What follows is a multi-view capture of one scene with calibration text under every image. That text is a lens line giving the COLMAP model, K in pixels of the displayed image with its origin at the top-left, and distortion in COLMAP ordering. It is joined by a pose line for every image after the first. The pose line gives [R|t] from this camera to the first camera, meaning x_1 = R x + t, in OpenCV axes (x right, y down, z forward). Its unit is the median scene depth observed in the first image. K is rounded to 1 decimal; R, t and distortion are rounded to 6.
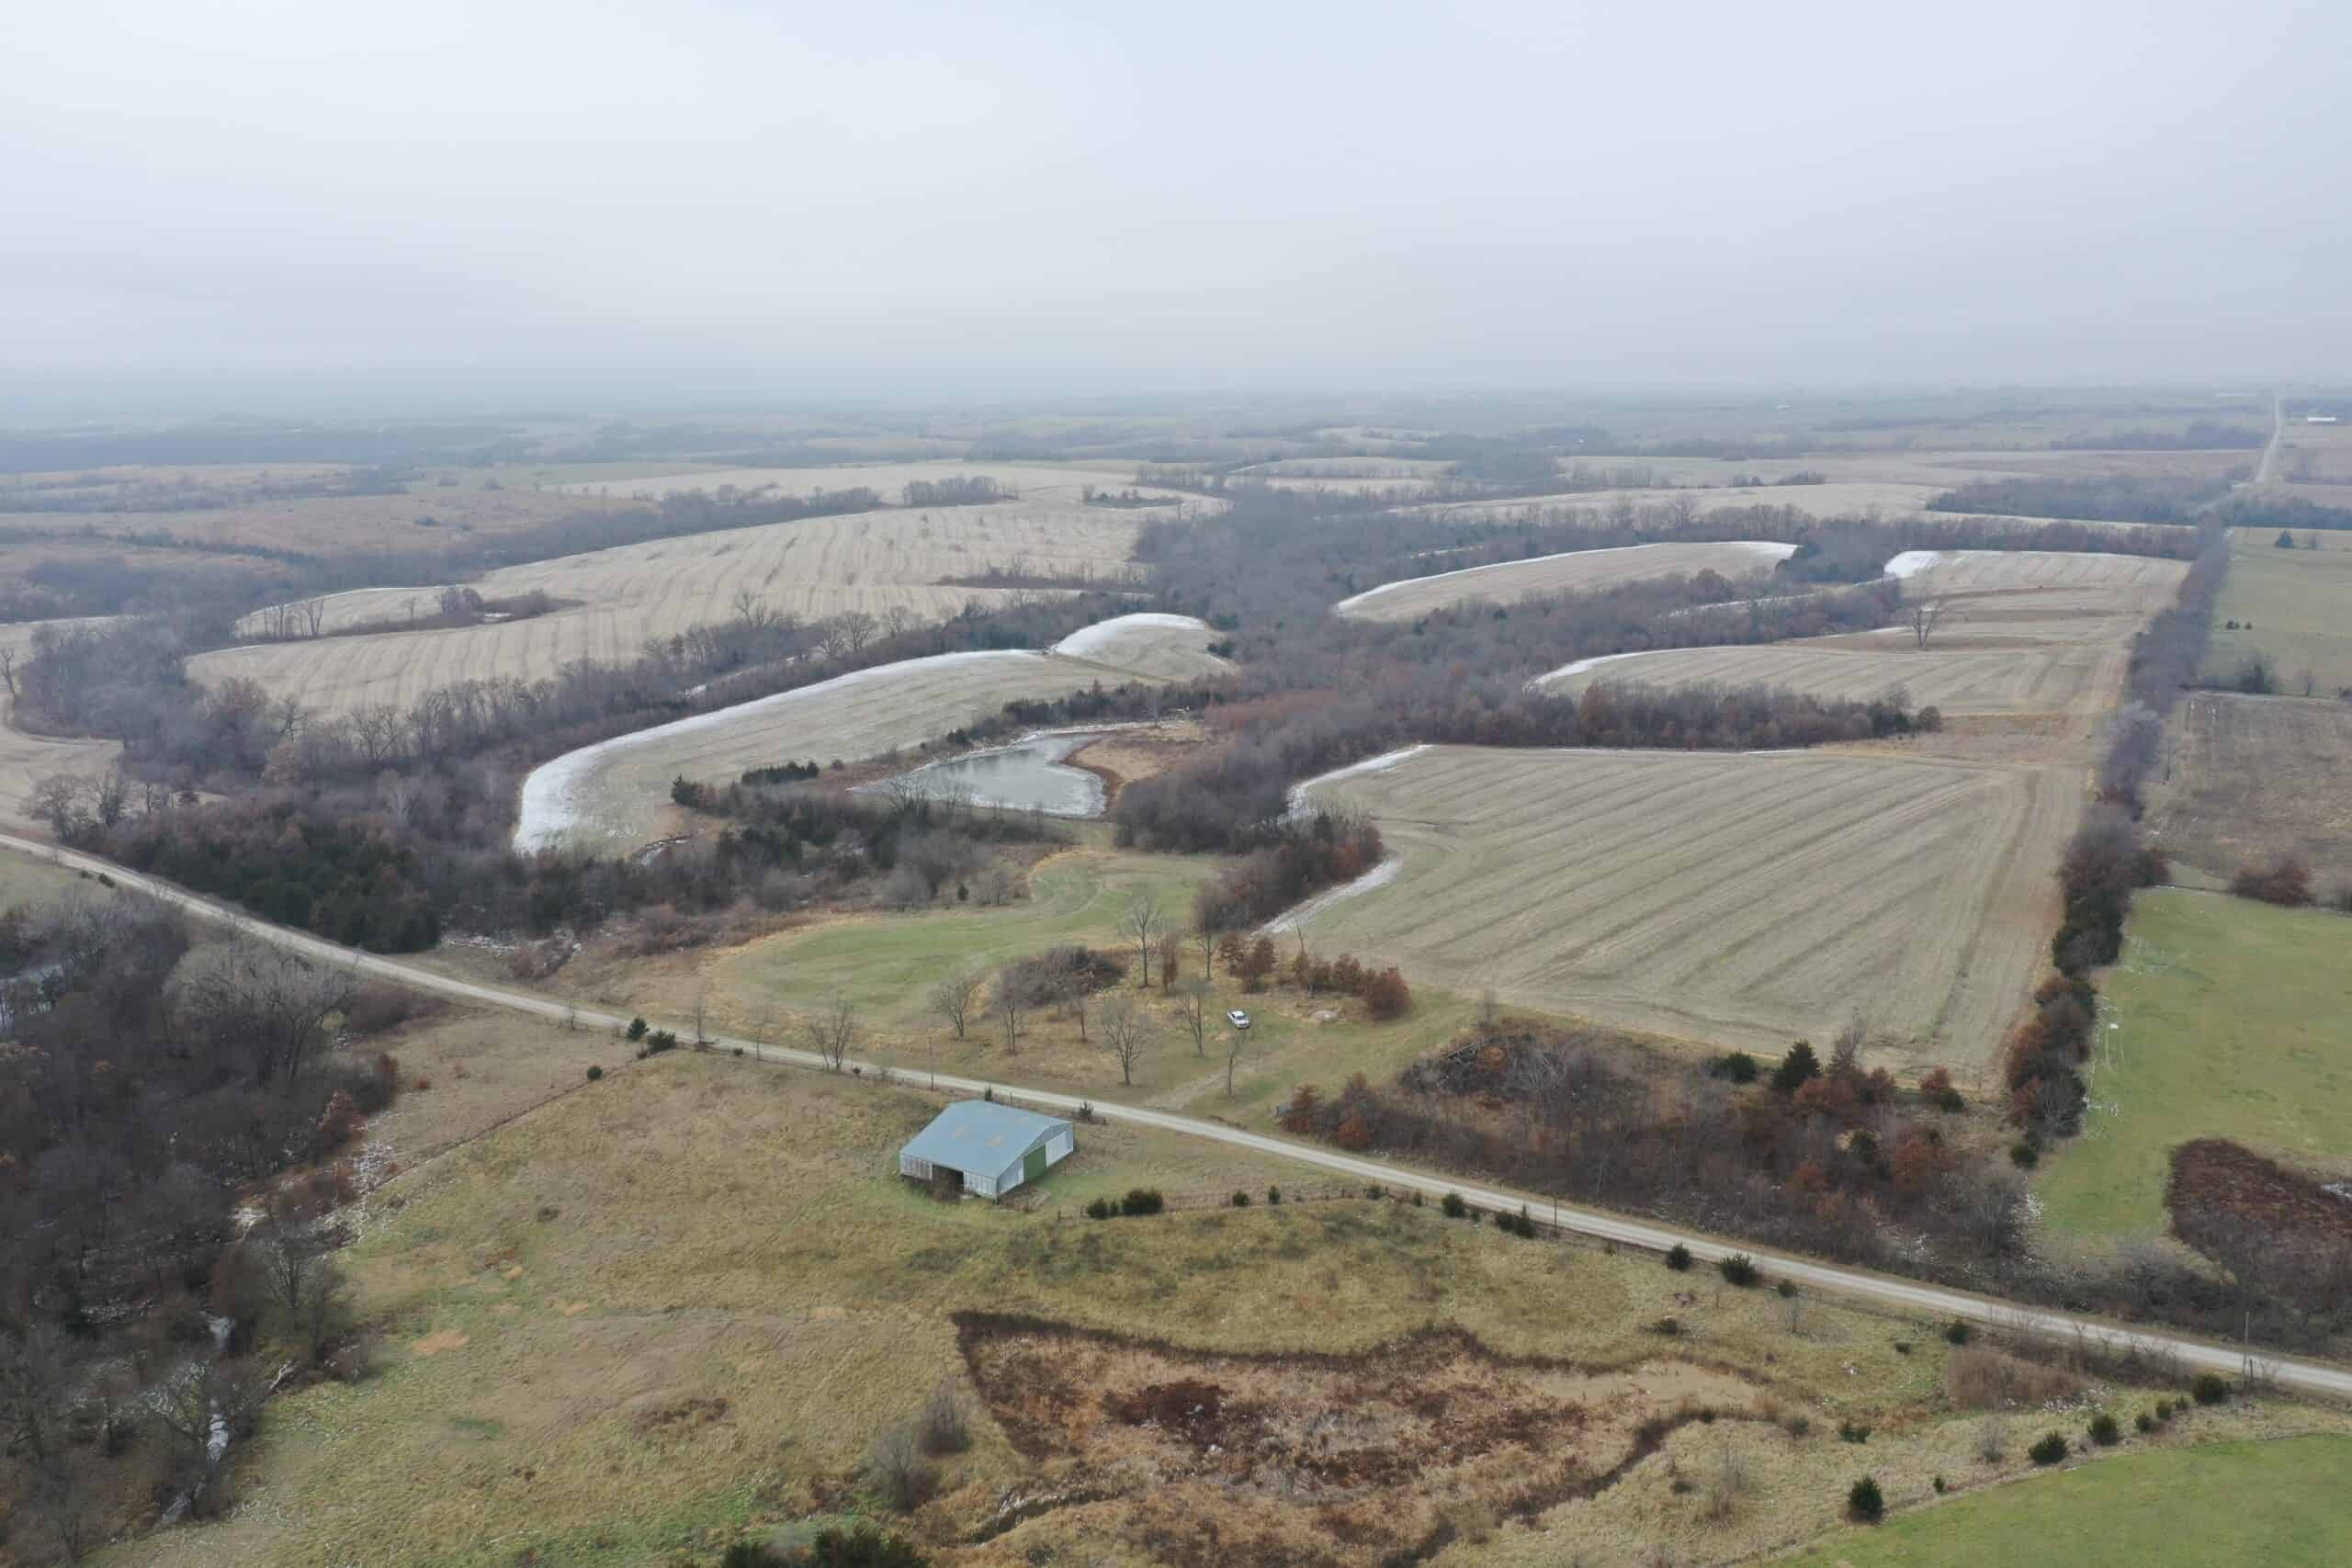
lens RADIAL K [[1851.3, 0, 1168.5], [0, 1851.3, 785.0], [0, 0, 1]] dist [-0.005432, 0.004220]
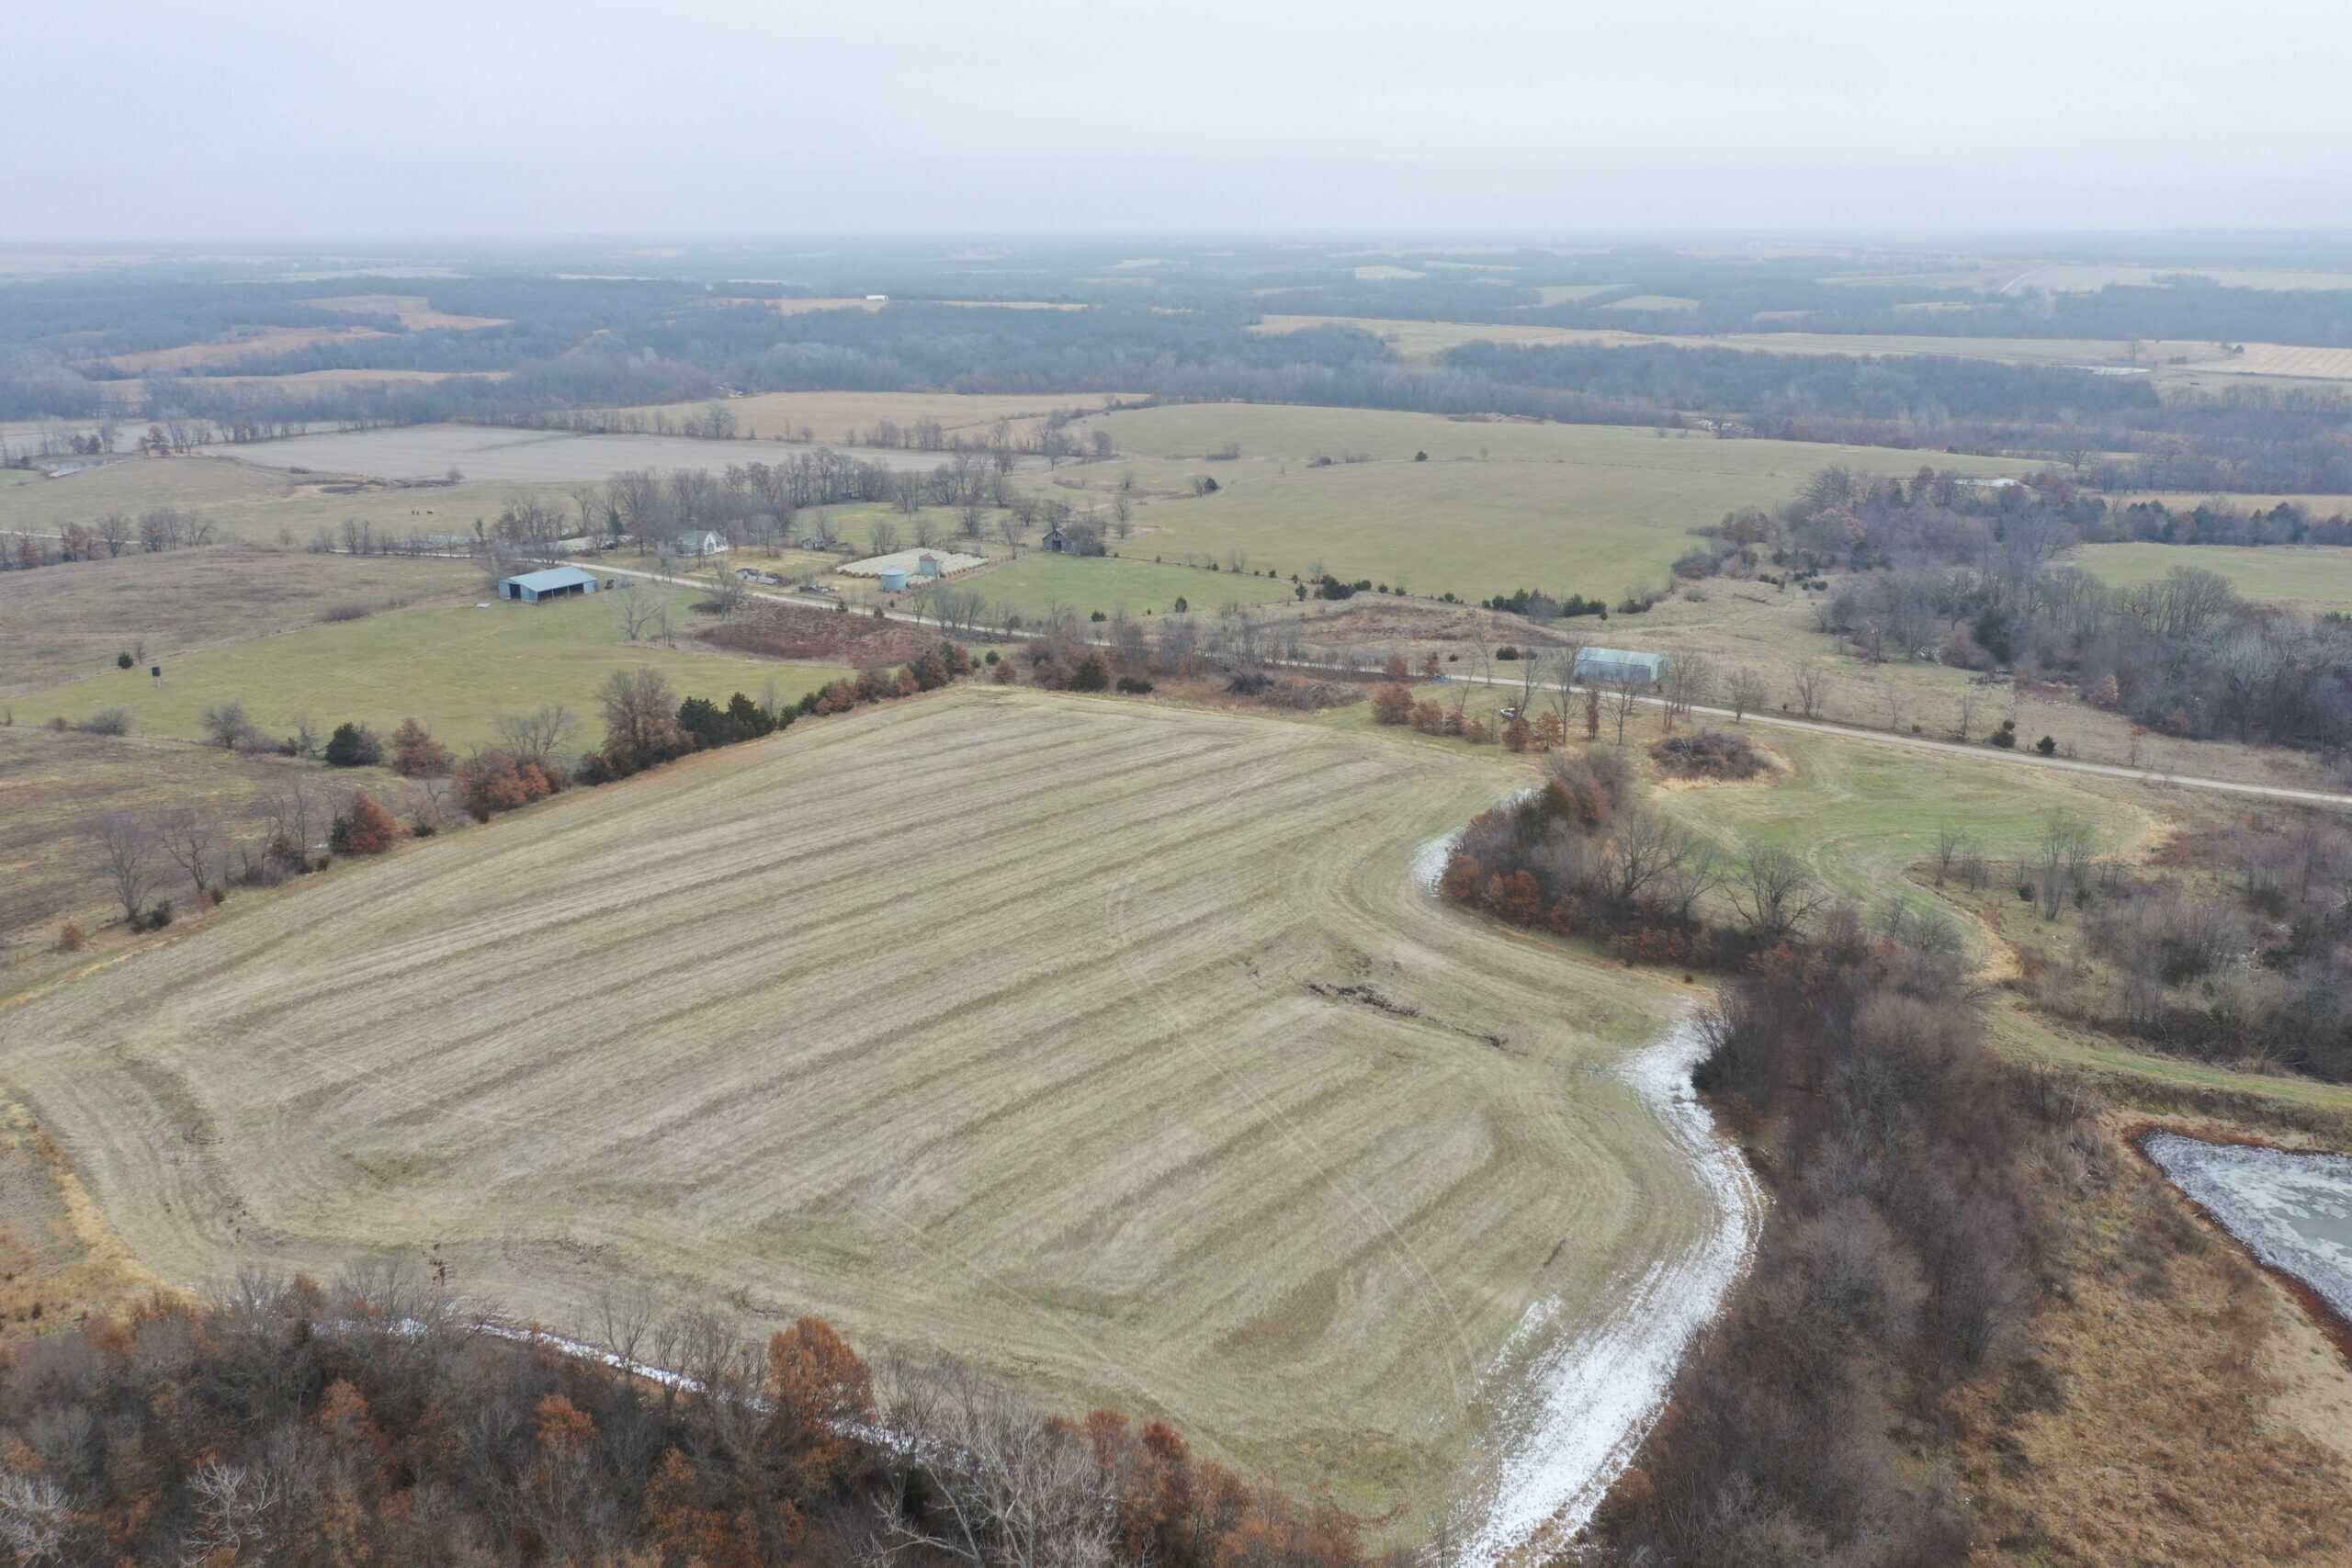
lens RADIAL K [[1851.3, 0, 1168.5], [0, 1851.3, 785.0], [0, 0, 1]] dist [-0.005432, 0.004220]
pose [[-0.997531, 0.036176, -0.060198, 0.177246], [0.002241, 0.873088, 0.487558, -0.222775], [0.070196, 0.486219, -0.871013, 1.092761]]
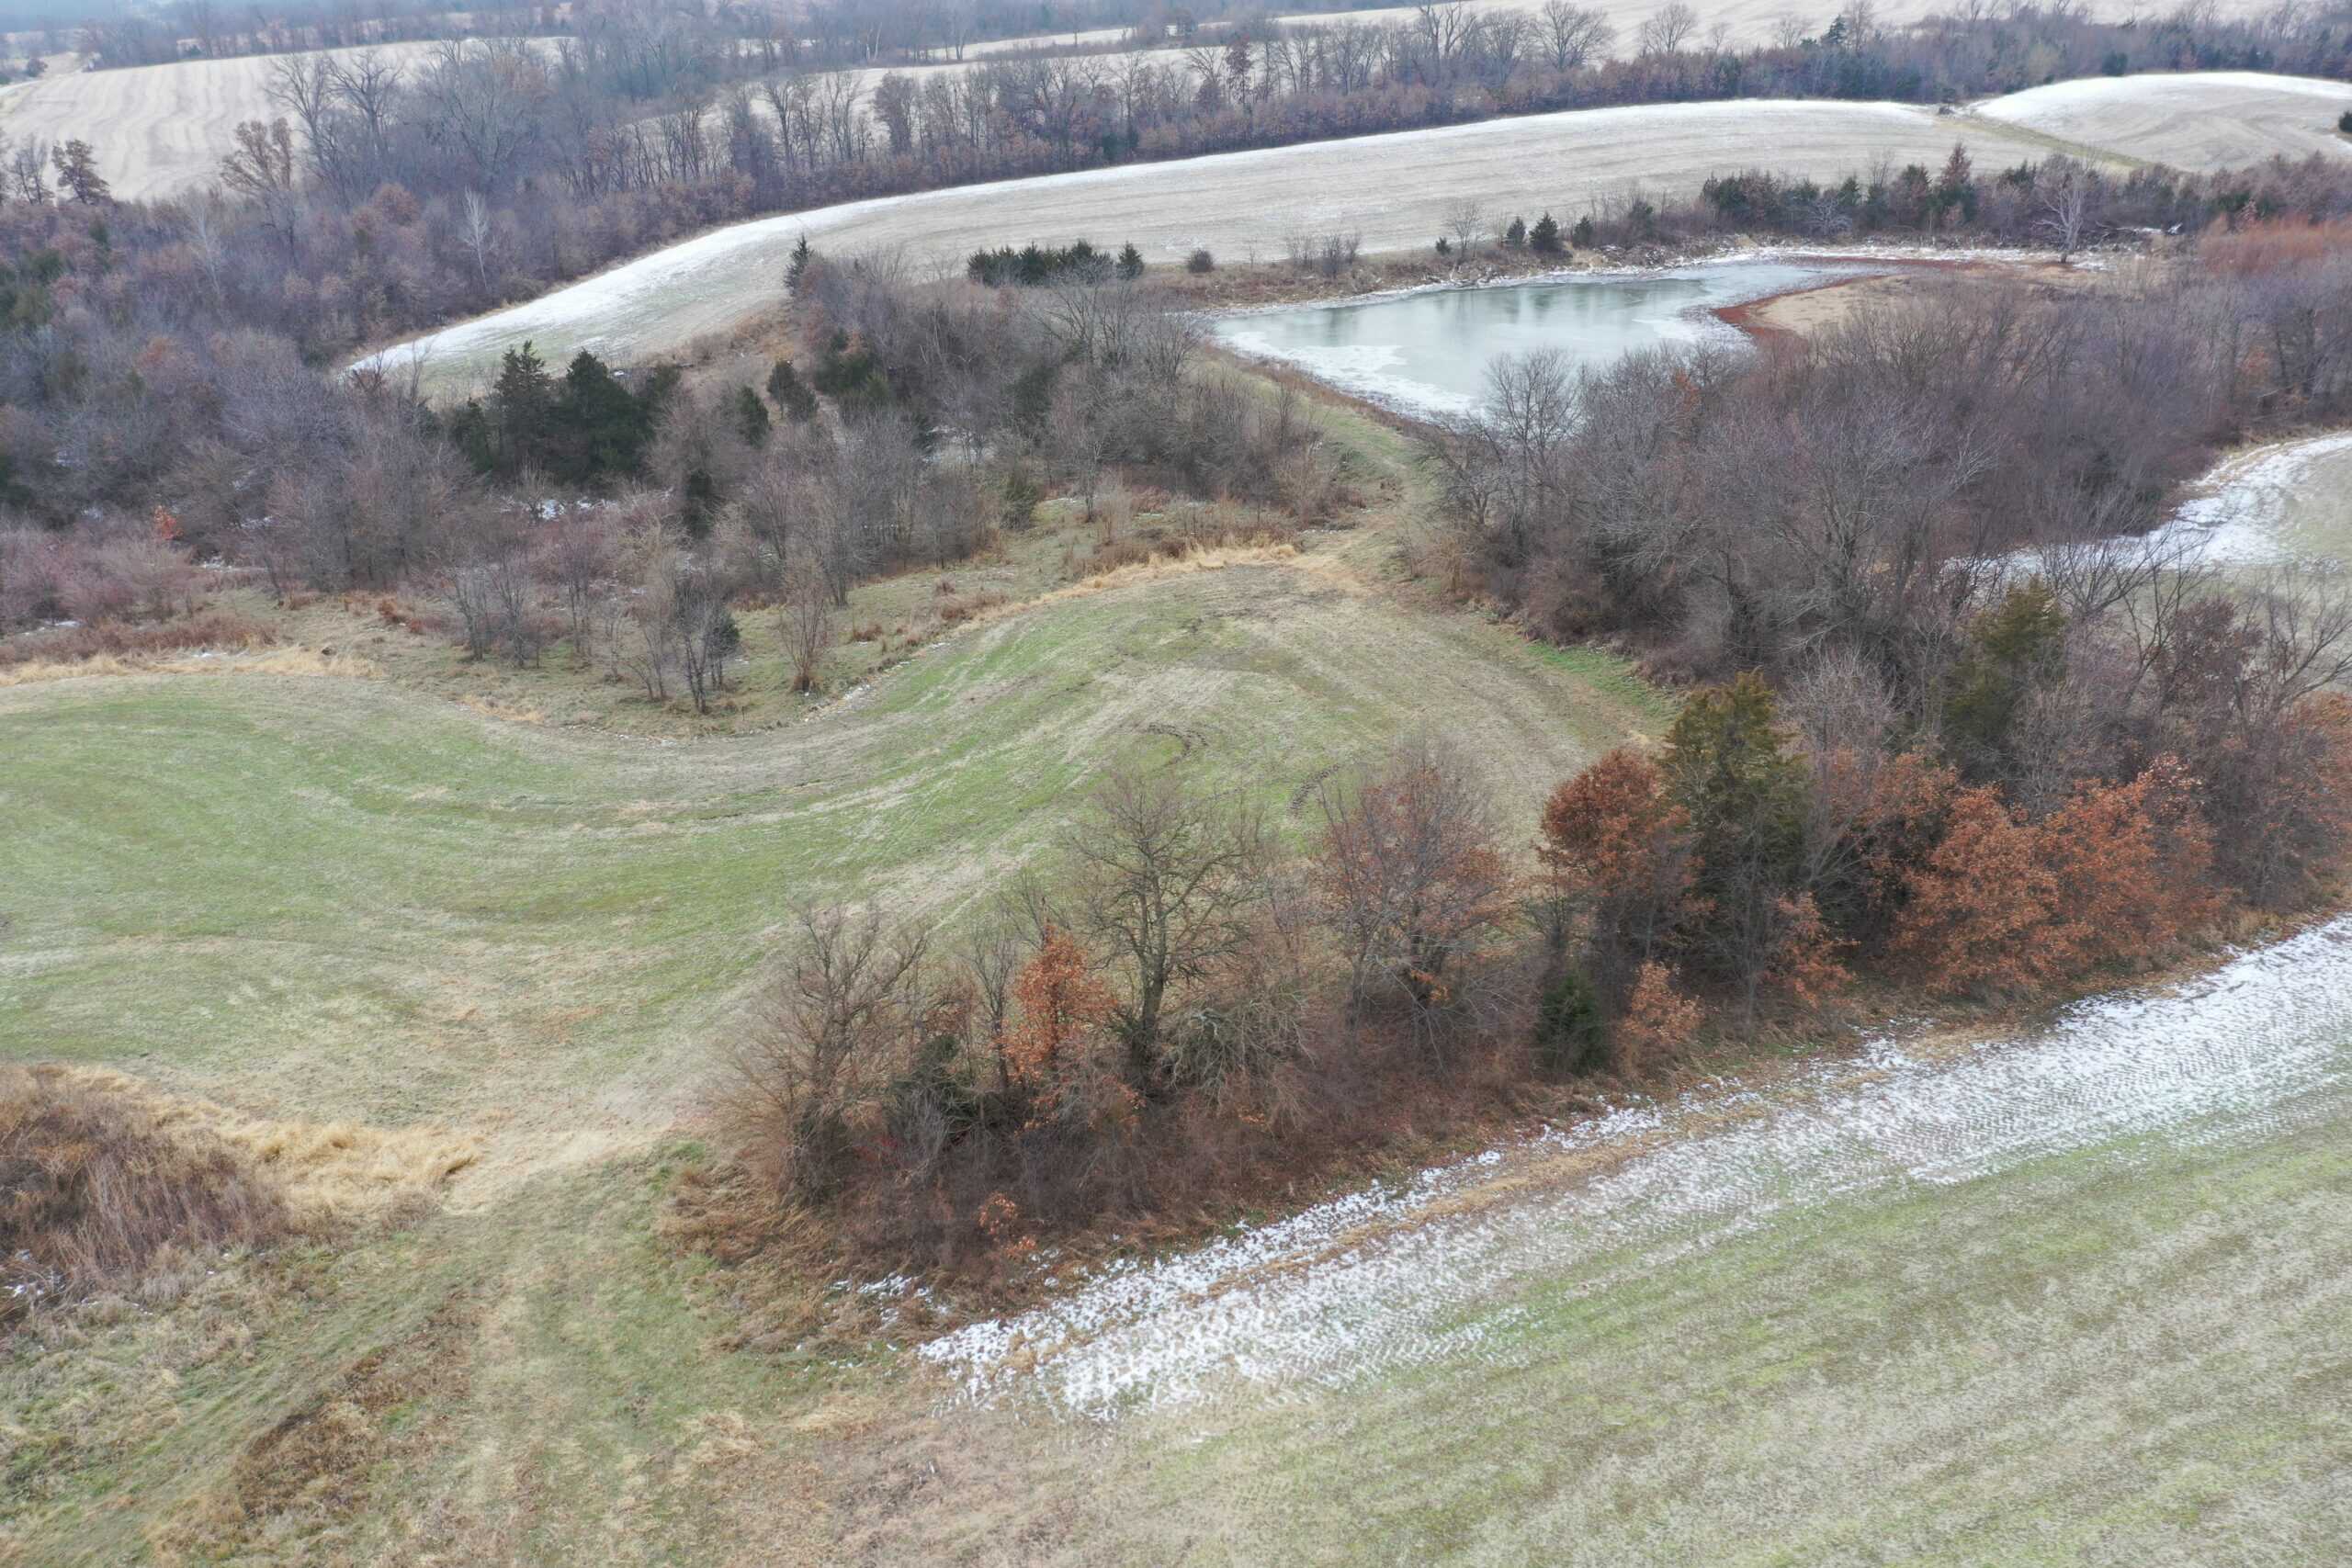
lens RADIAL K [[1853.2, 0, 1165.1], [0, 1853.2, 783.8], [0, 0, 1]] dist [-0.004487, -0.004313]
pose [[0.814165, 0.235557, -0.530705, 0.080459], [-0.111861, 0.960522, 0.254725, -0.002478], [0.569756, -0.148023, 0.808373, 0.552601]]
